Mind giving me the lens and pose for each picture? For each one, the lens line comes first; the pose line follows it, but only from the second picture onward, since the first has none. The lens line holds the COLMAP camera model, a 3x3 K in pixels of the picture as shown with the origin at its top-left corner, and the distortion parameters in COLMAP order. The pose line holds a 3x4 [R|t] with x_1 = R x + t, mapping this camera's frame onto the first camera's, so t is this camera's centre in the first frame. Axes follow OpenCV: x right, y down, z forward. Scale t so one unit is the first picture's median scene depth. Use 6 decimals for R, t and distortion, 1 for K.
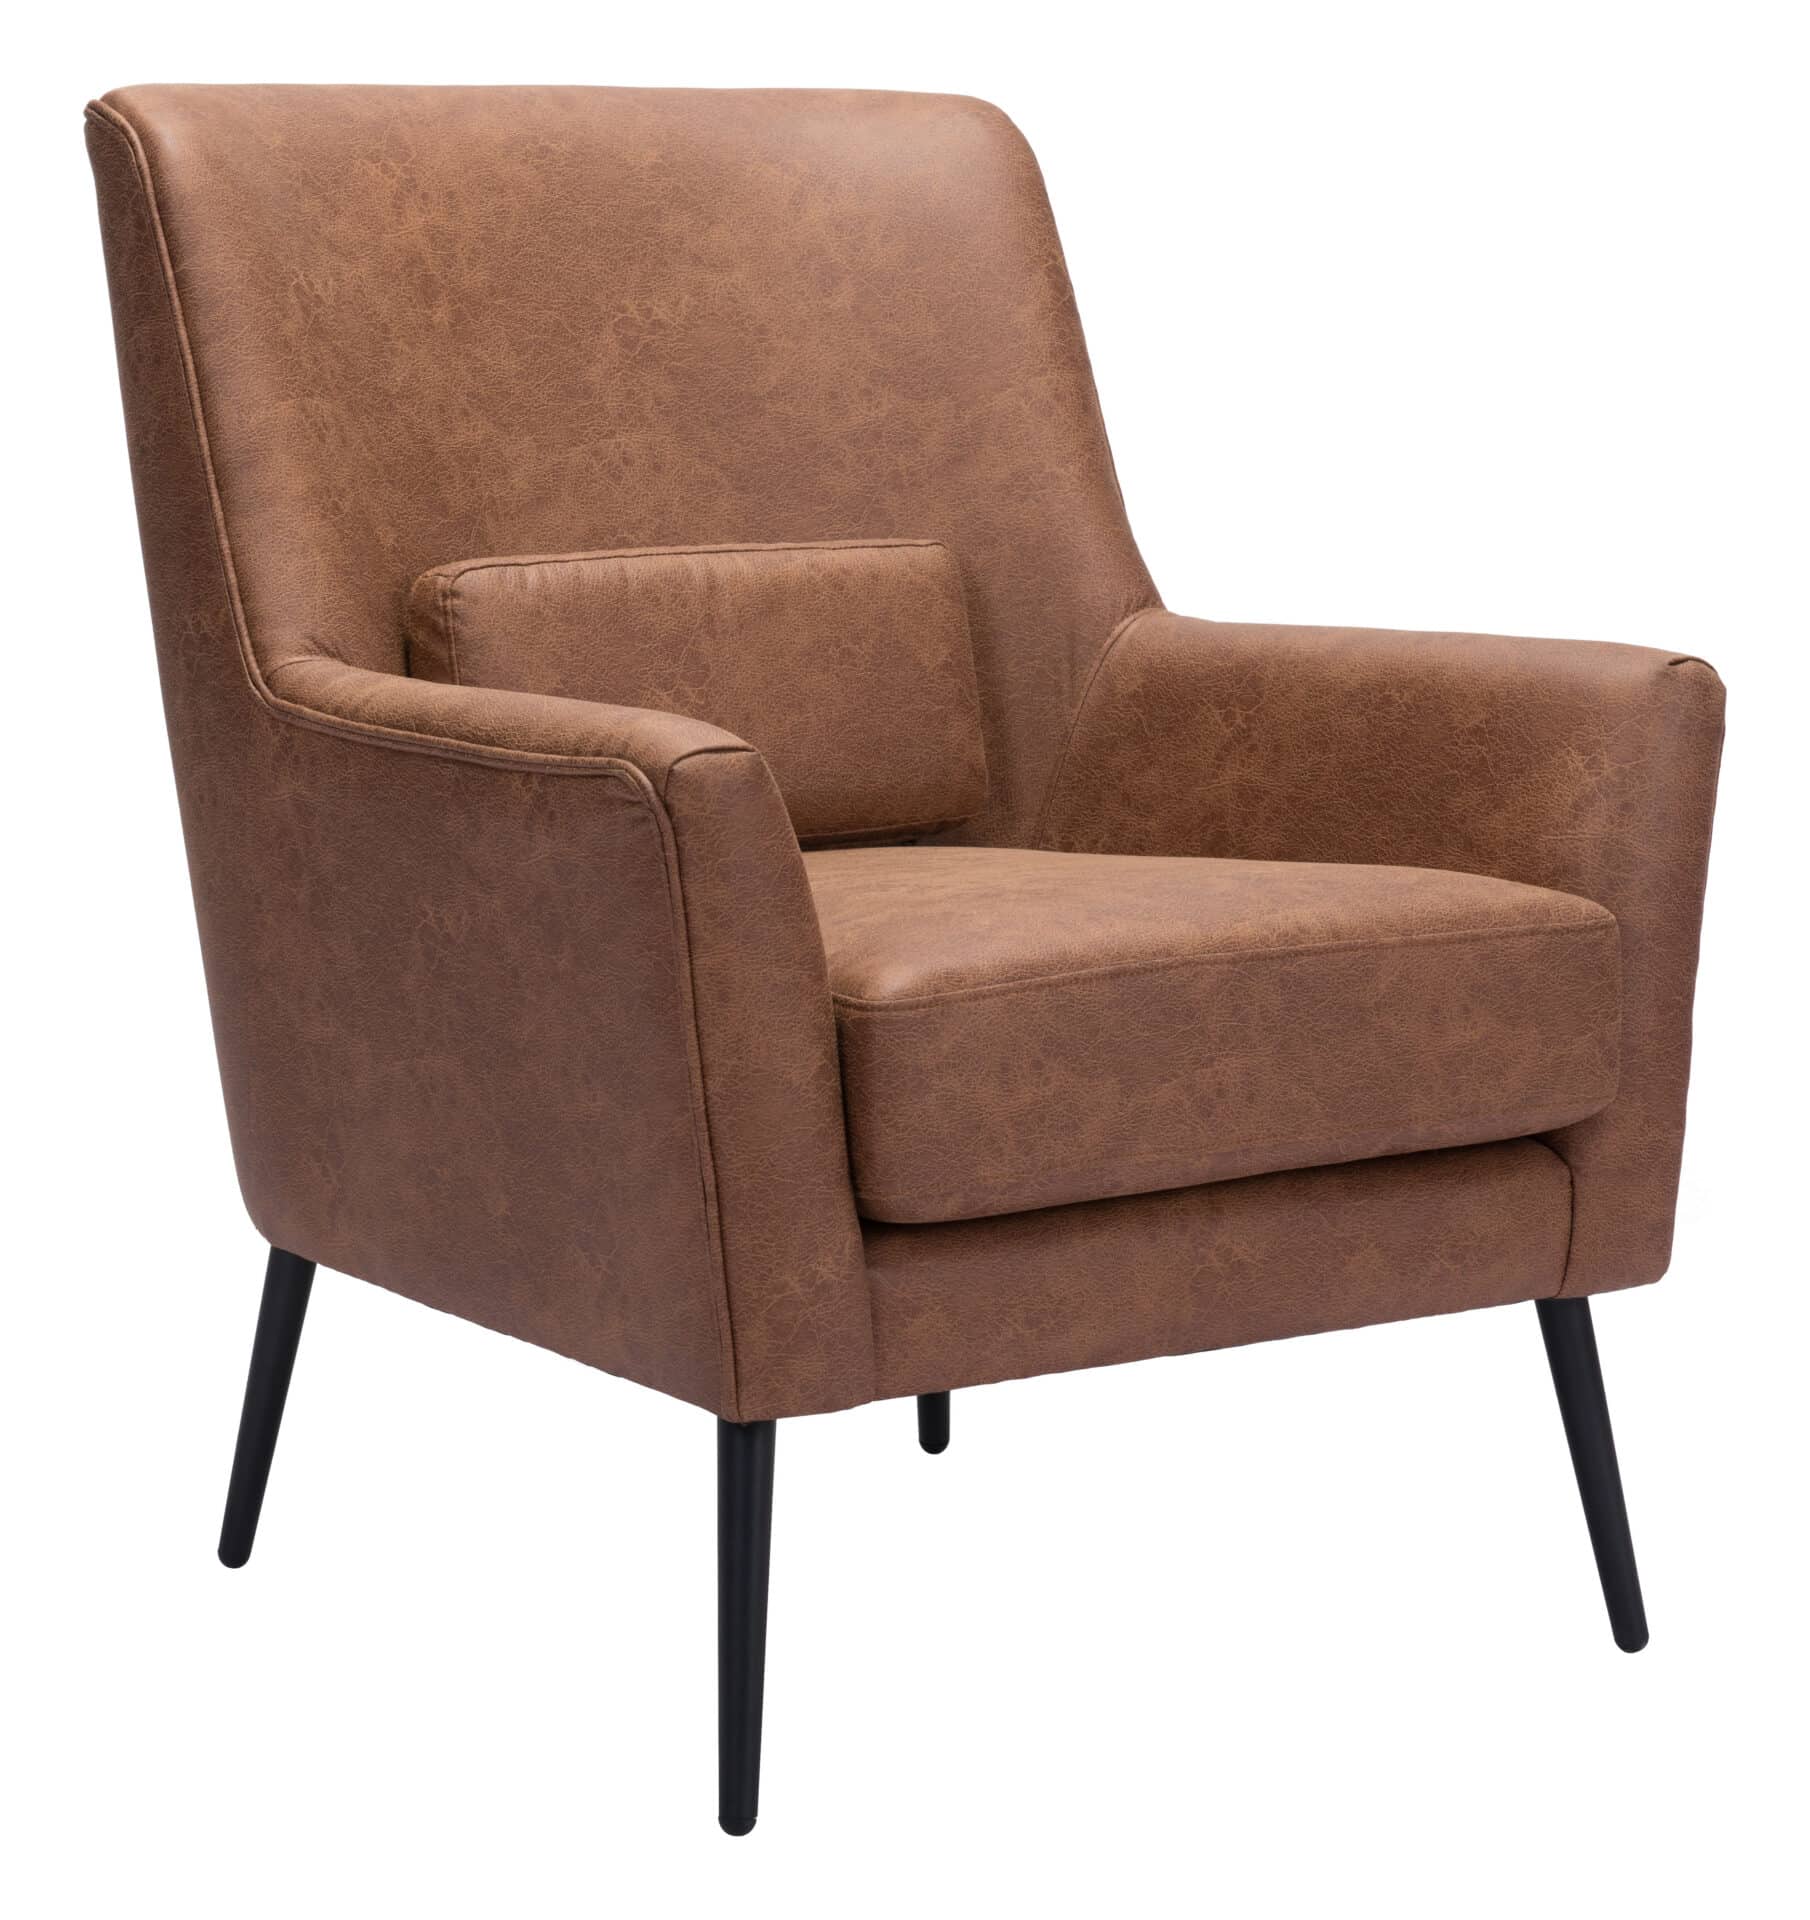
lens RADIAL K [[5513.1, 0, 905.0], [0, 5513.1, 960.0], [0, 0, 1]] dist [0.069882, 0.616134]
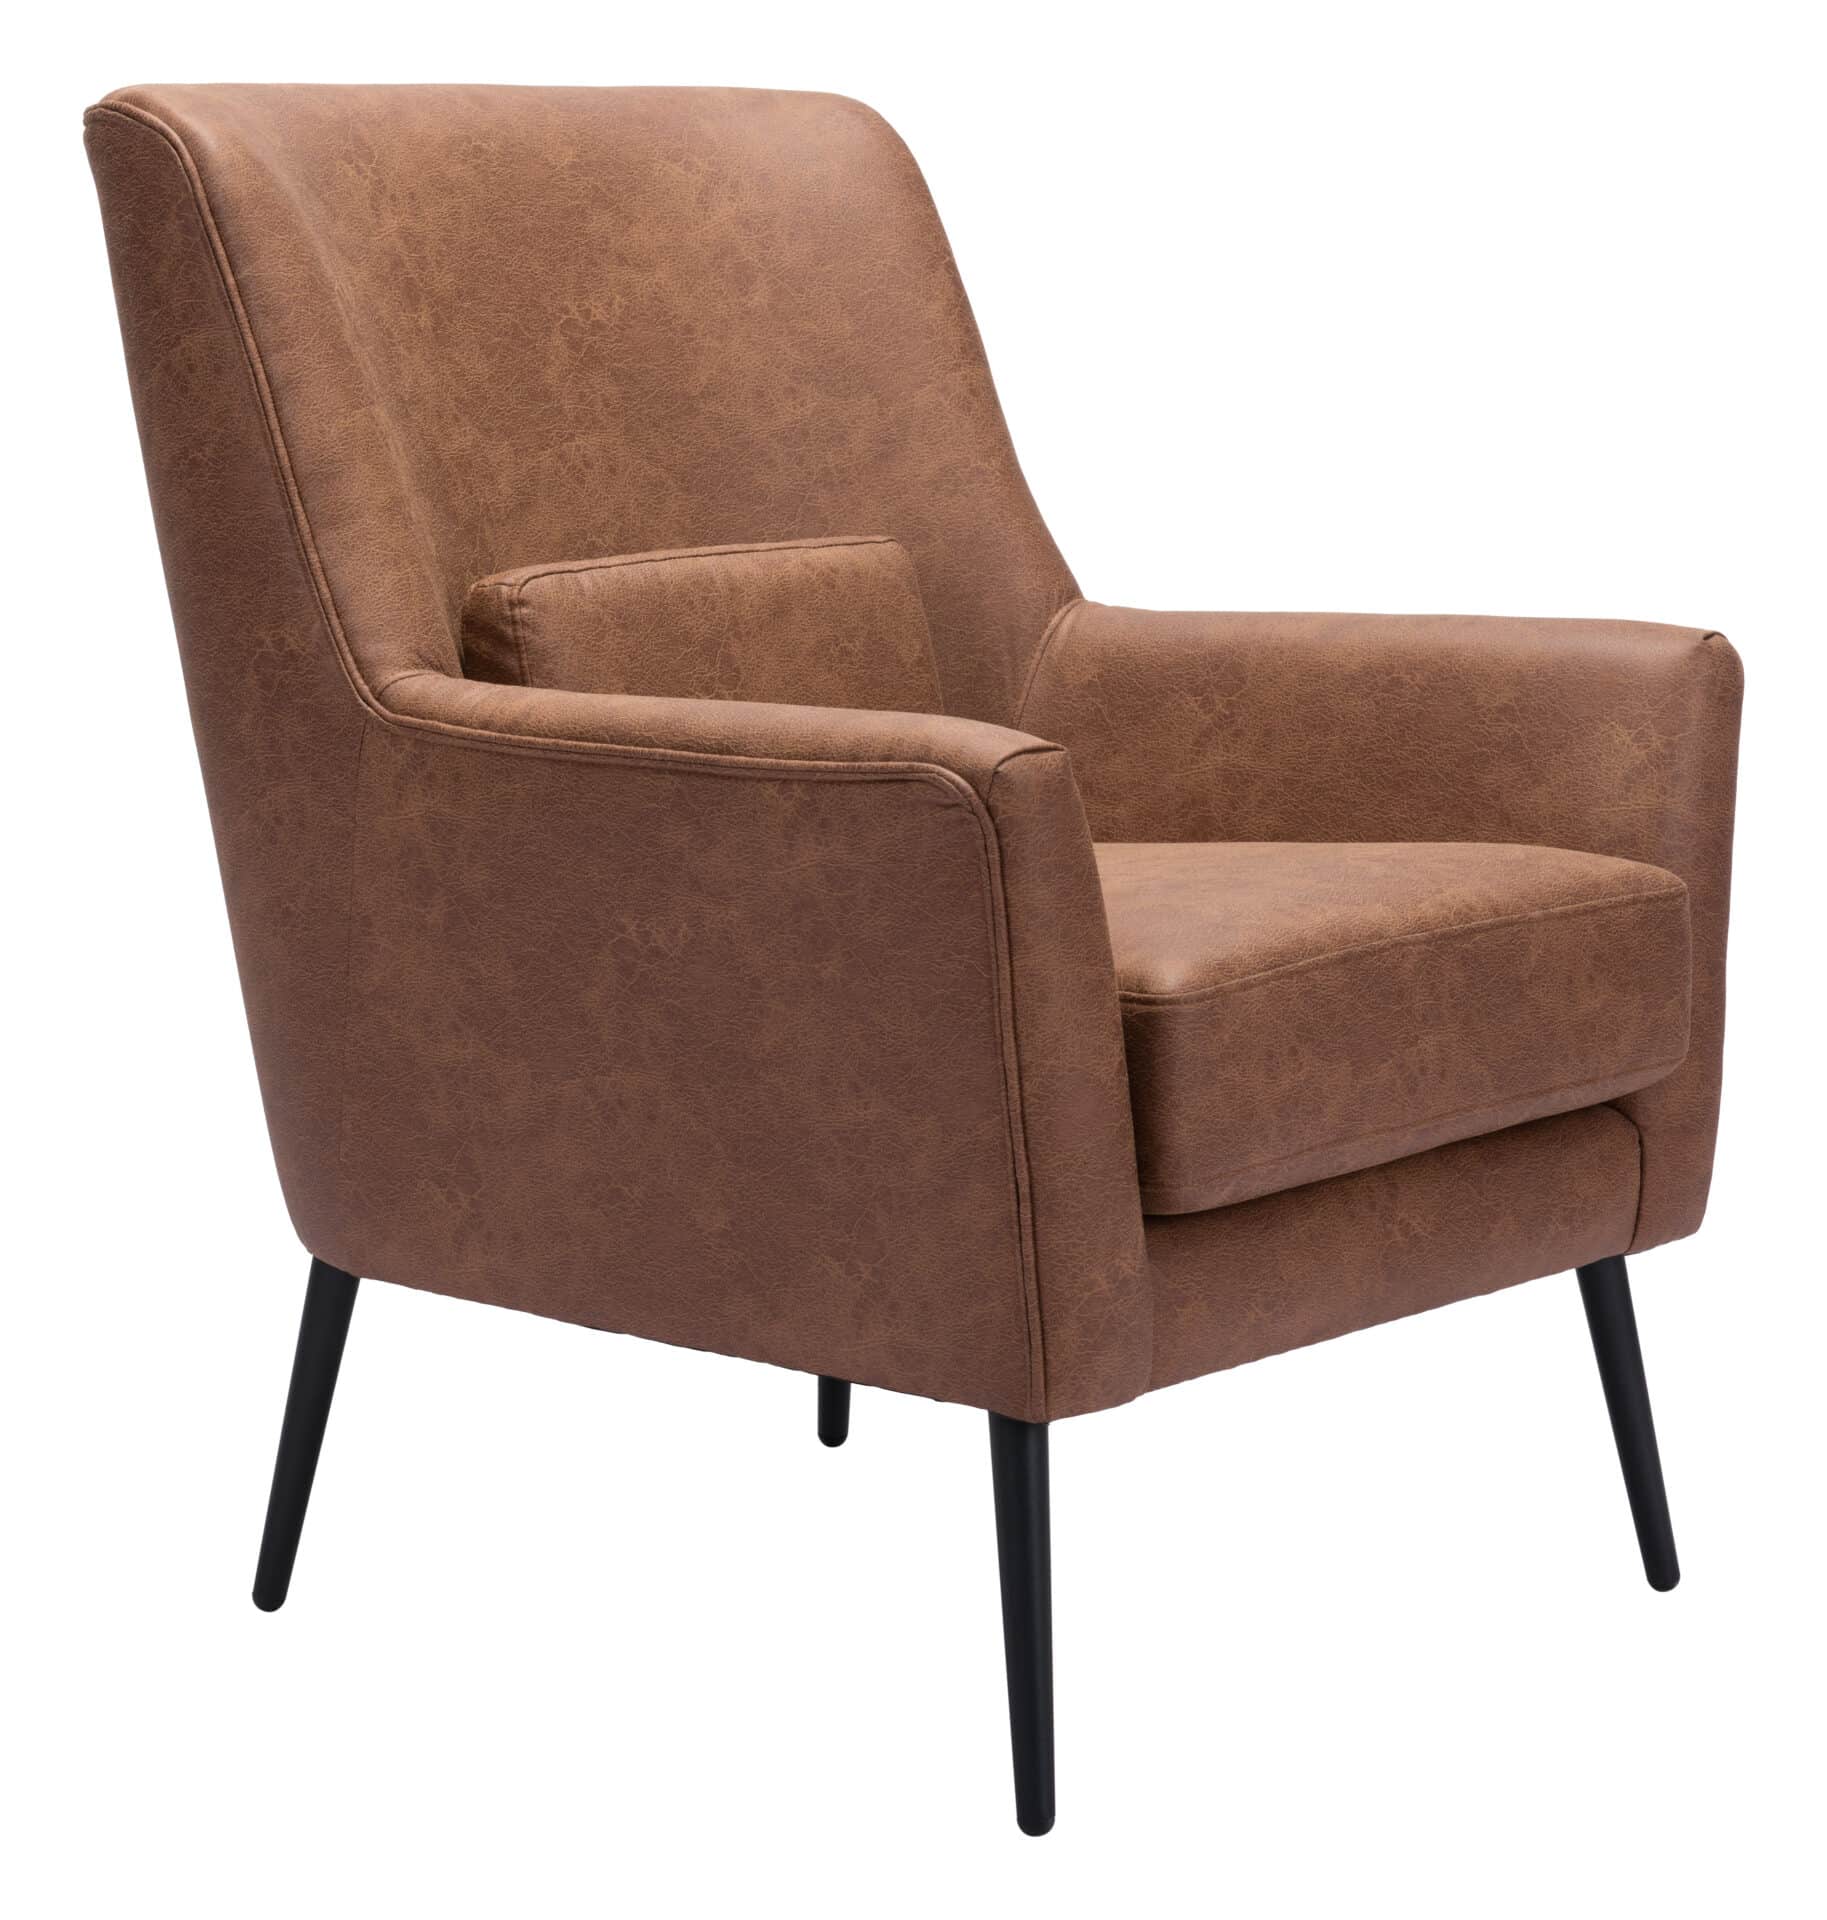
lens RADIAL K [[5457.9, 0, 913.5], [0, 5457.9, 960.0], [0, 0, 1]] dist [-0.002032, 1.556585]
pose [[0.965182, -0.043564, 0.257925, -0.268346], [0.042717, 0.999048, 0.008887, -0.008524], [-0.258067, 0.002440, 0.966124, 0.044218]]
